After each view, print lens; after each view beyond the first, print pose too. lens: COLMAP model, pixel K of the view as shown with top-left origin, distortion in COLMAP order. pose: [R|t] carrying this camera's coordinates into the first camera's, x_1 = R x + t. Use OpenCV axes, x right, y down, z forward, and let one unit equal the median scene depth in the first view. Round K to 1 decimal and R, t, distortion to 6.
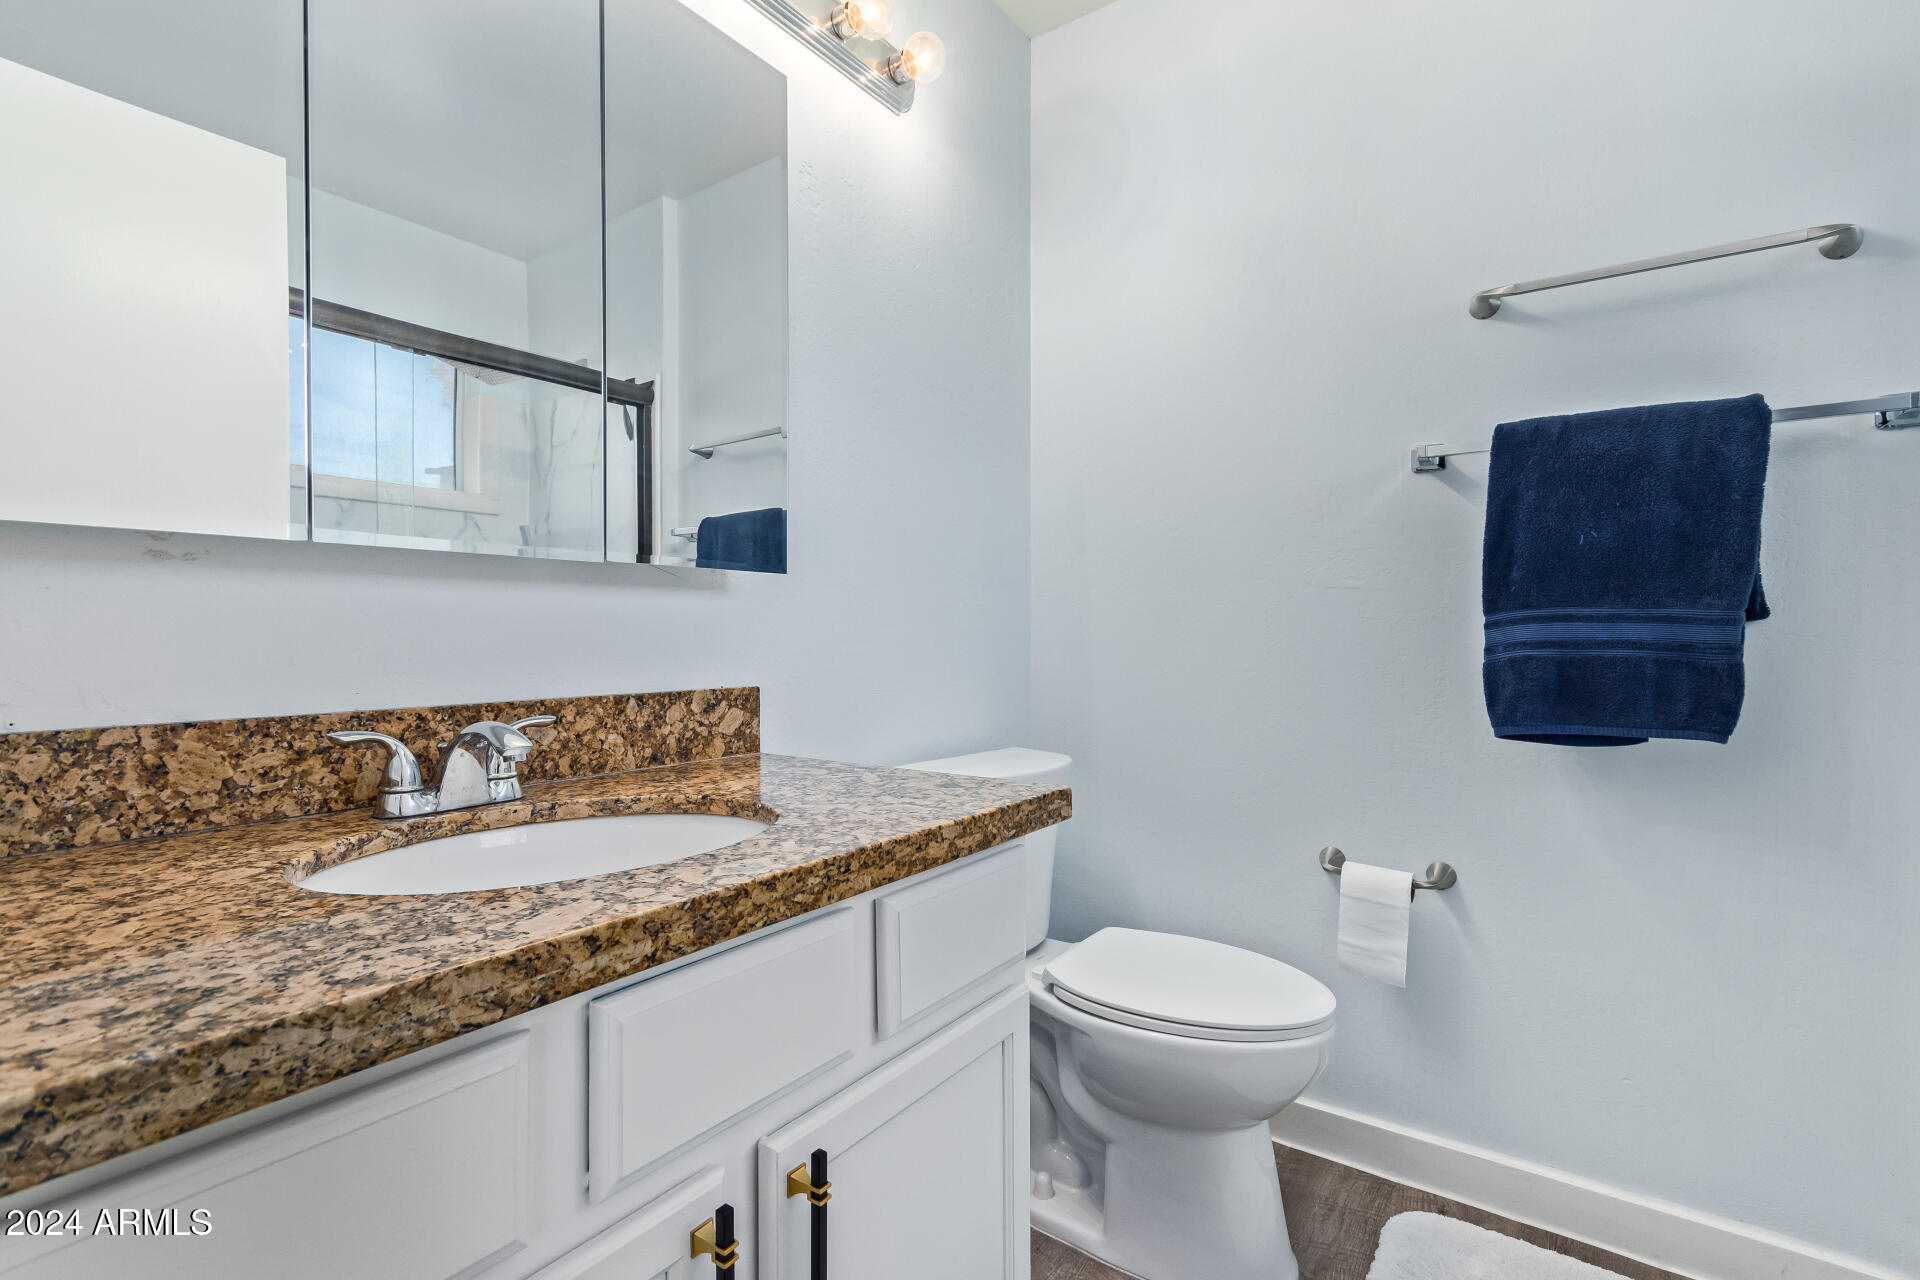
lens RADIAL K [[888.2, 0, 949.2], [0, 888.2, 642.2], [0, 0, 1]] dist [0.000981, -0.000037]
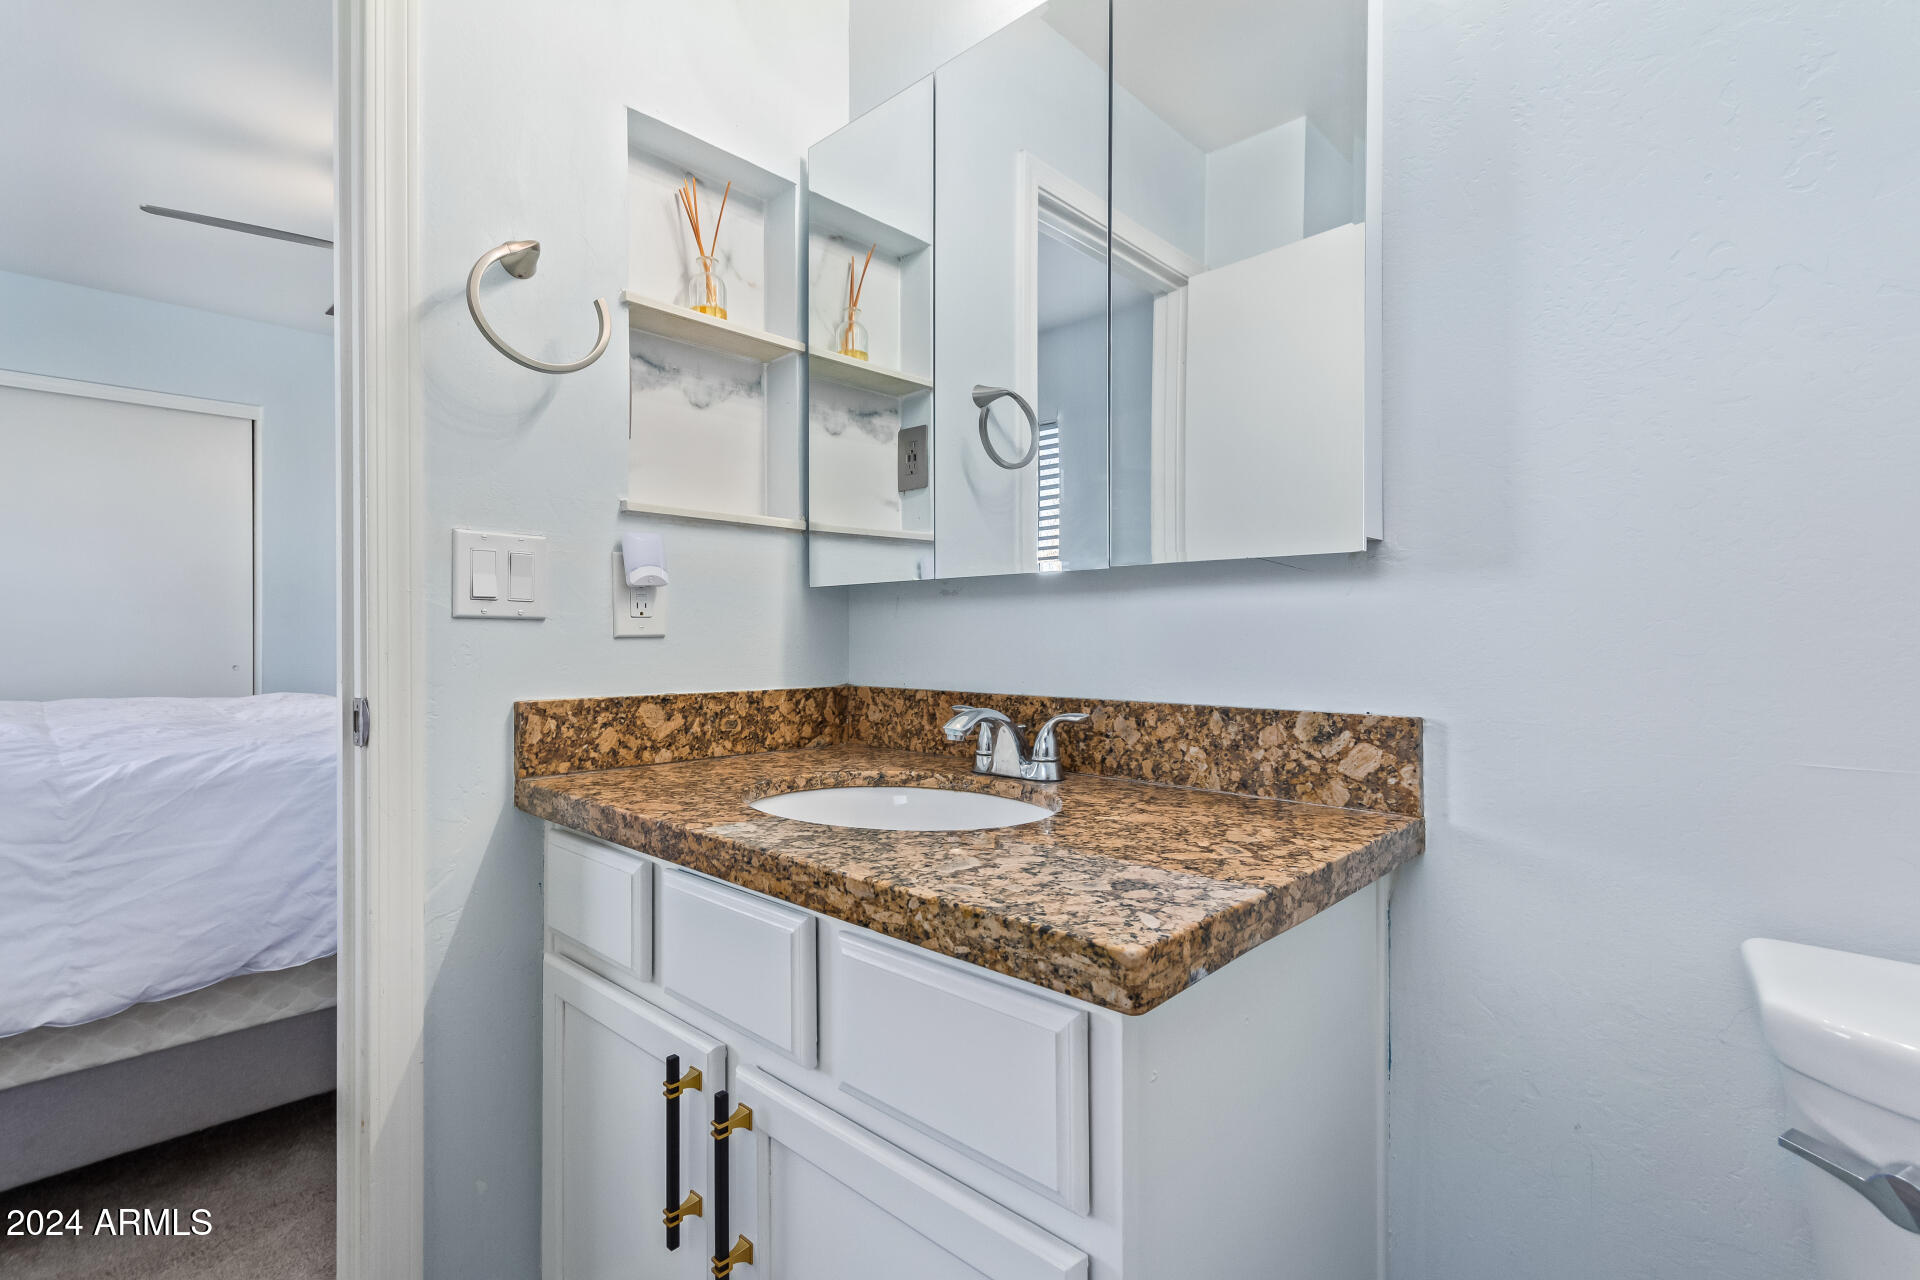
lens RADIAL K [[888.2, 0, 951.0], [0, 888.2, 637.2], [0, 0, 1]] dist [0.000981, -0.000037]
pose [[-0.125986, 0.003242, -0.992027, 0.586470], [-0.007264, 0.999965, 0.004191, -0.013681], [0.992005, 0.007734, -0.125958, 0.879037]]
